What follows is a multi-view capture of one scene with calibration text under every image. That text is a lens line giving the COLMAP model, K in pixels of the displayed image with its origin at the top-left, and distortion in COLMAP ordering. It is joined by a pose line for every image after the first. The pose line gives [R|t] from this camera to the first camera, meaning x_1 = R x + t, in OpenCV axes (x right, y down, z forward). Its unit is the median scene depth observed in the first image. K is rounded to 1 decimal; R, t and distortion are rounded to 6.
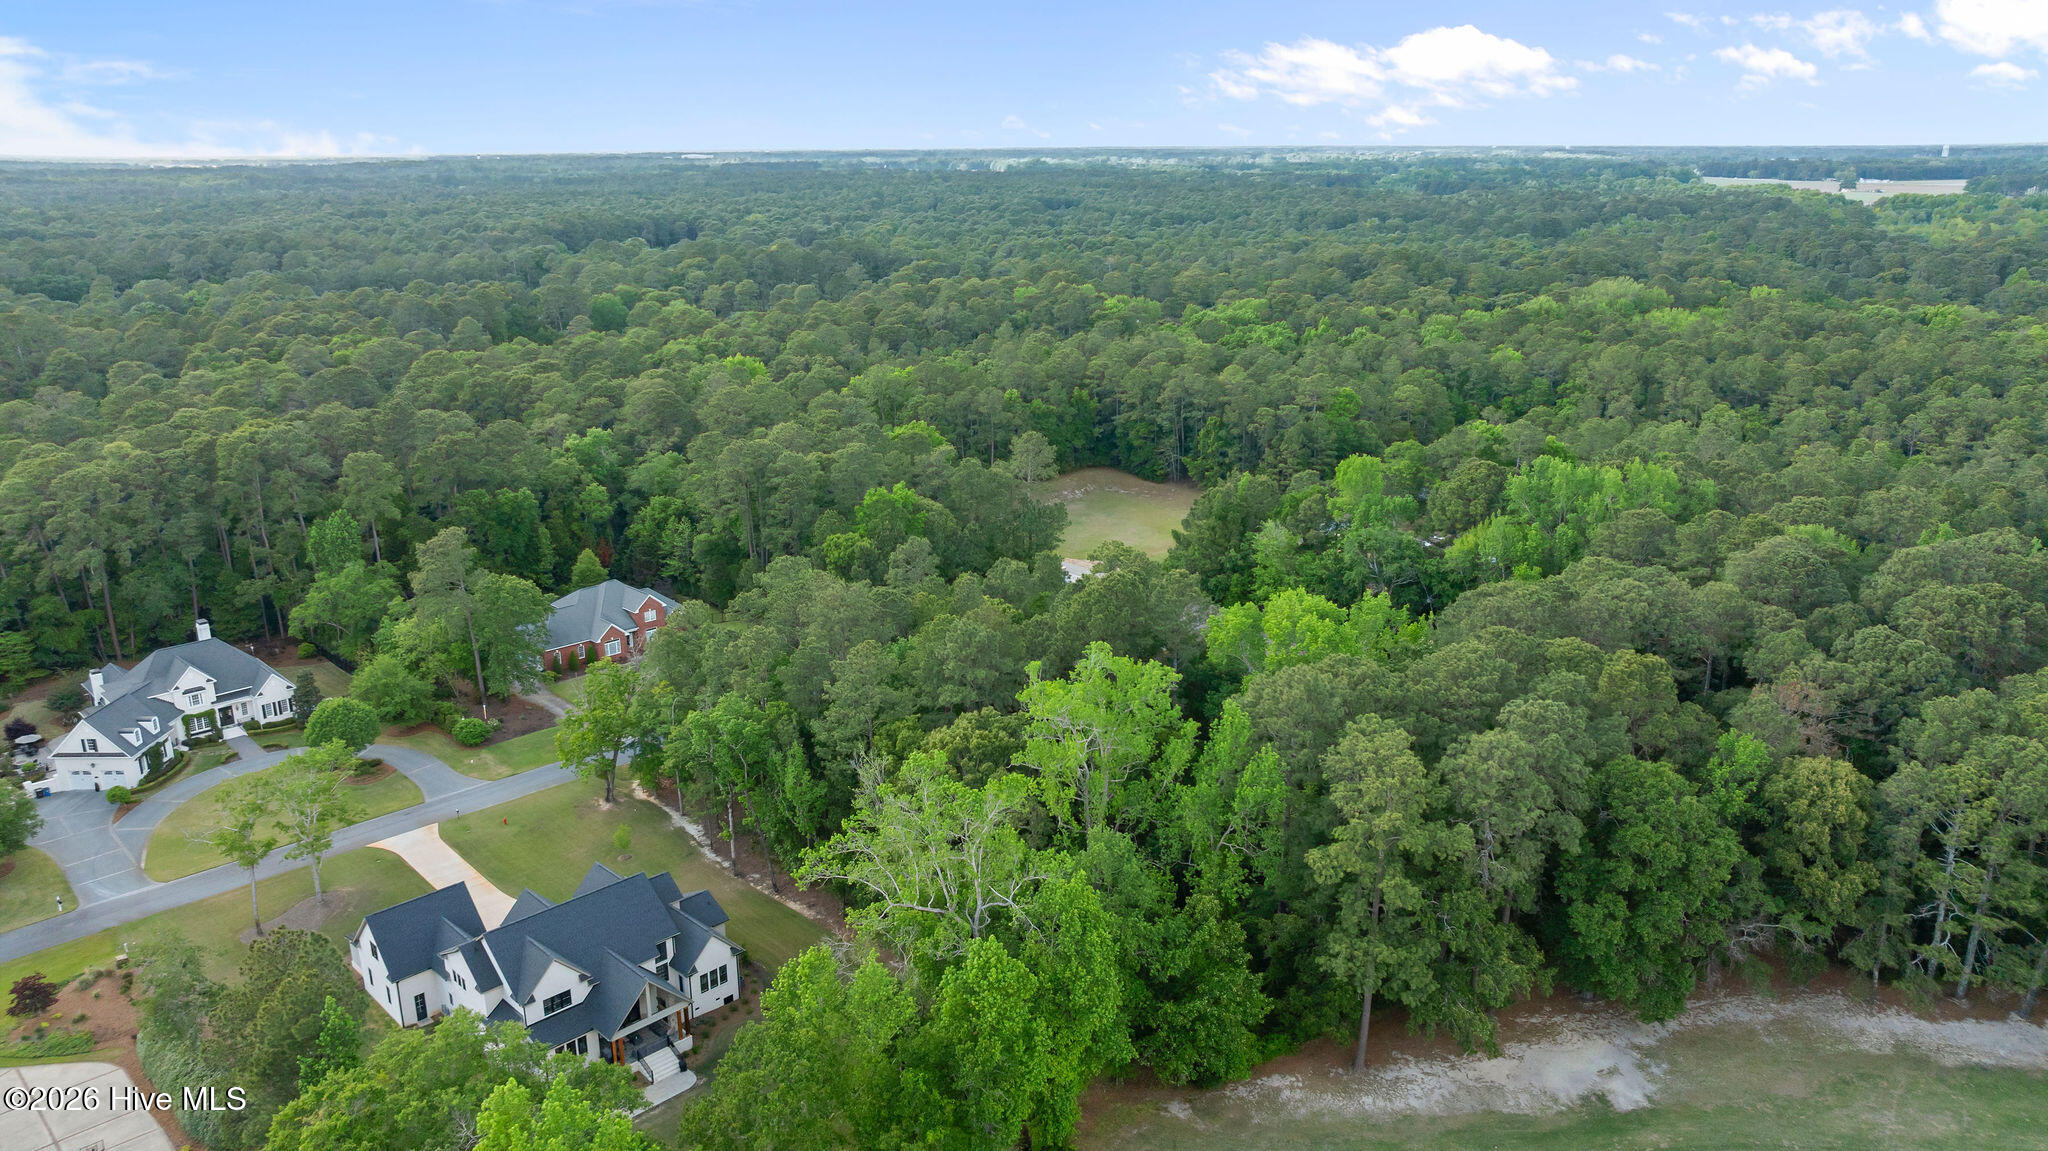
lens RADIAL K [[1476.0, 0, 1023.8], [0, 1476.0, 575.8], [0, 0, 1]] dist [-0.037323, 0.040577]
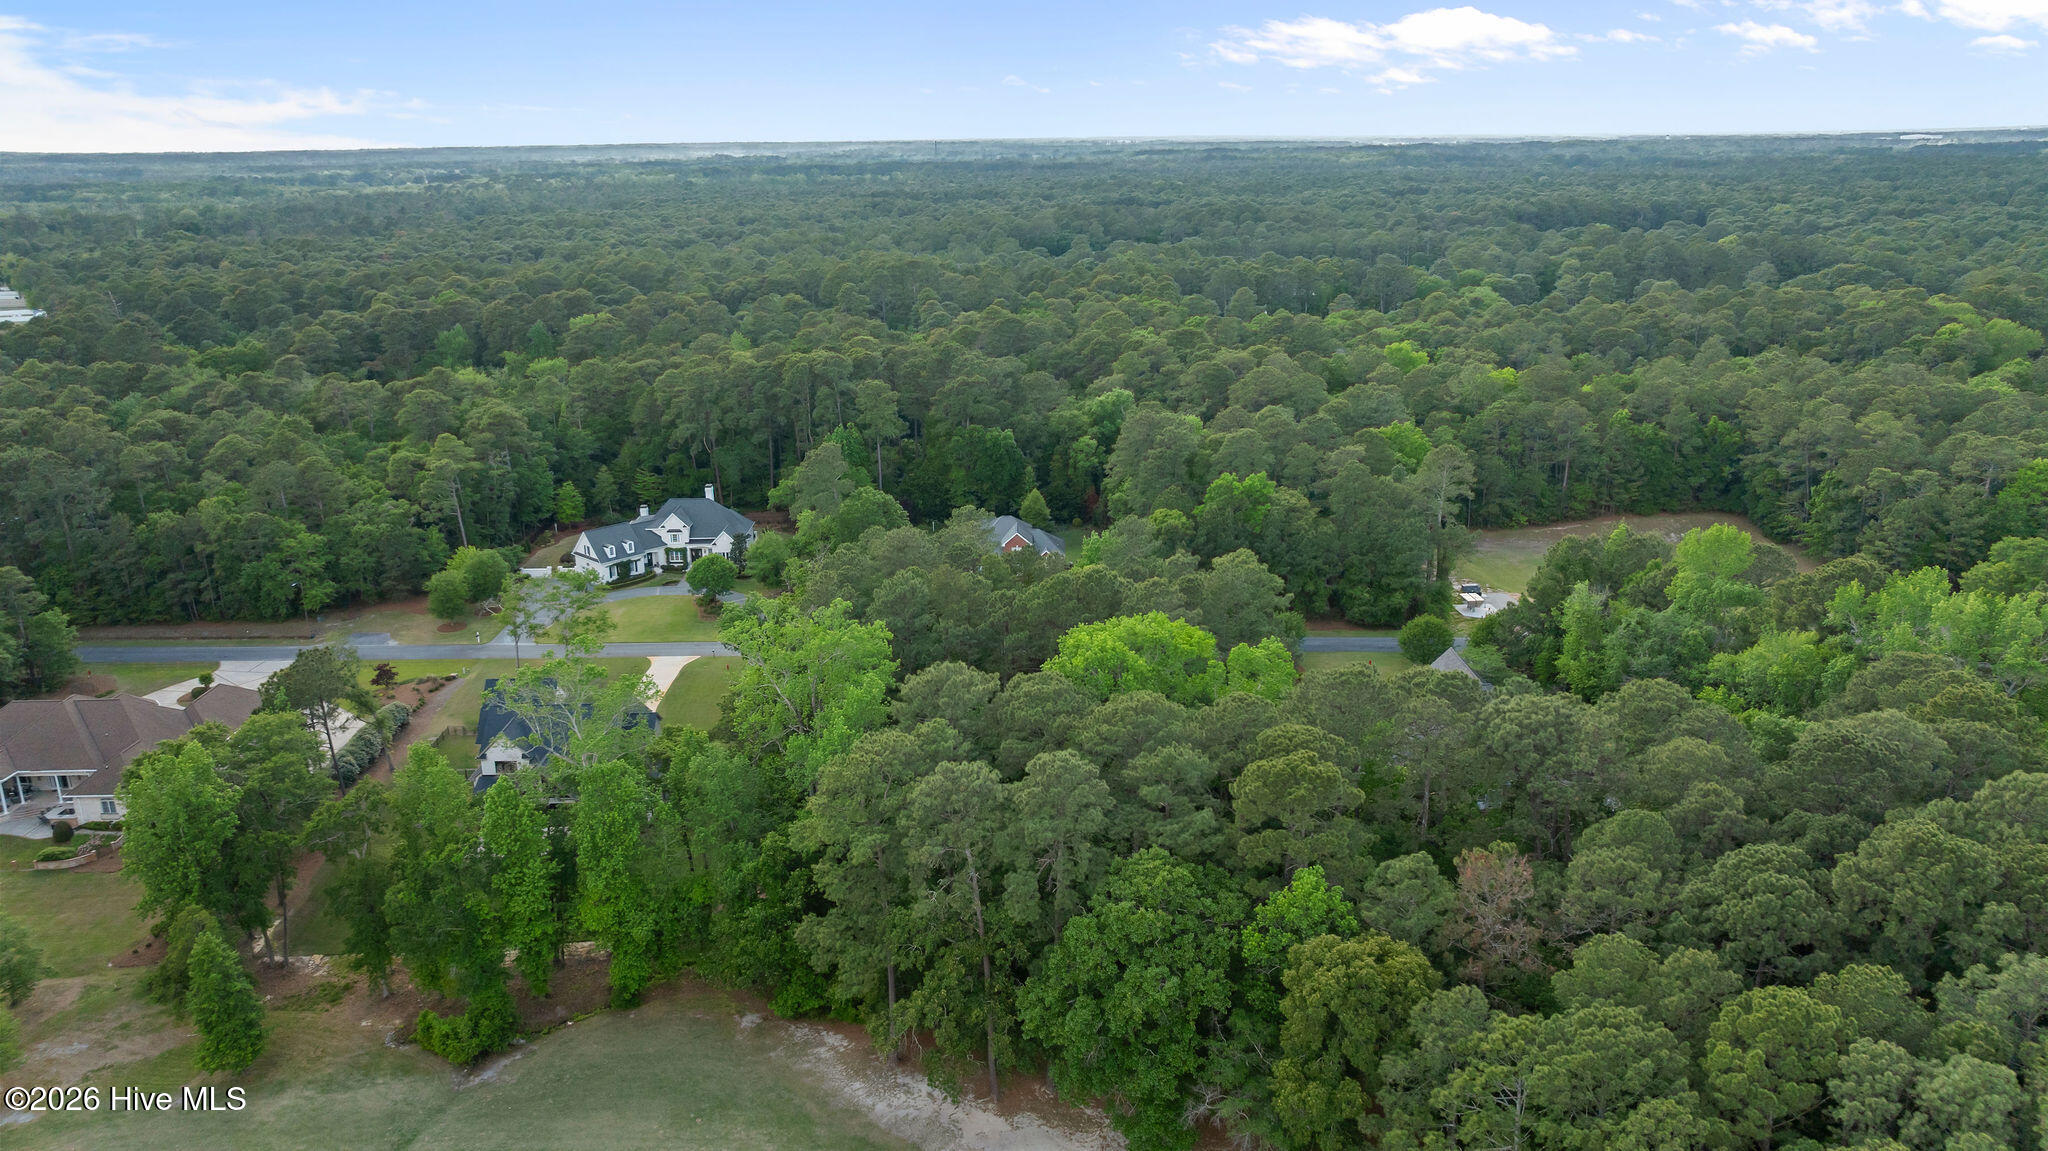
lens RADIAL K [[1476.0, 0, 1024.1], [0, 1476.0, 575.4], [0, 0, 1]] dist [-0.037323, 0.040577]
pose [[0.711141, 0.196777, -0.674949, 0.617629], [-0.189758, 0.978124, 0.085233, -0.062267], [0.676956, 0.067465, 0.732925, 0.208600]]
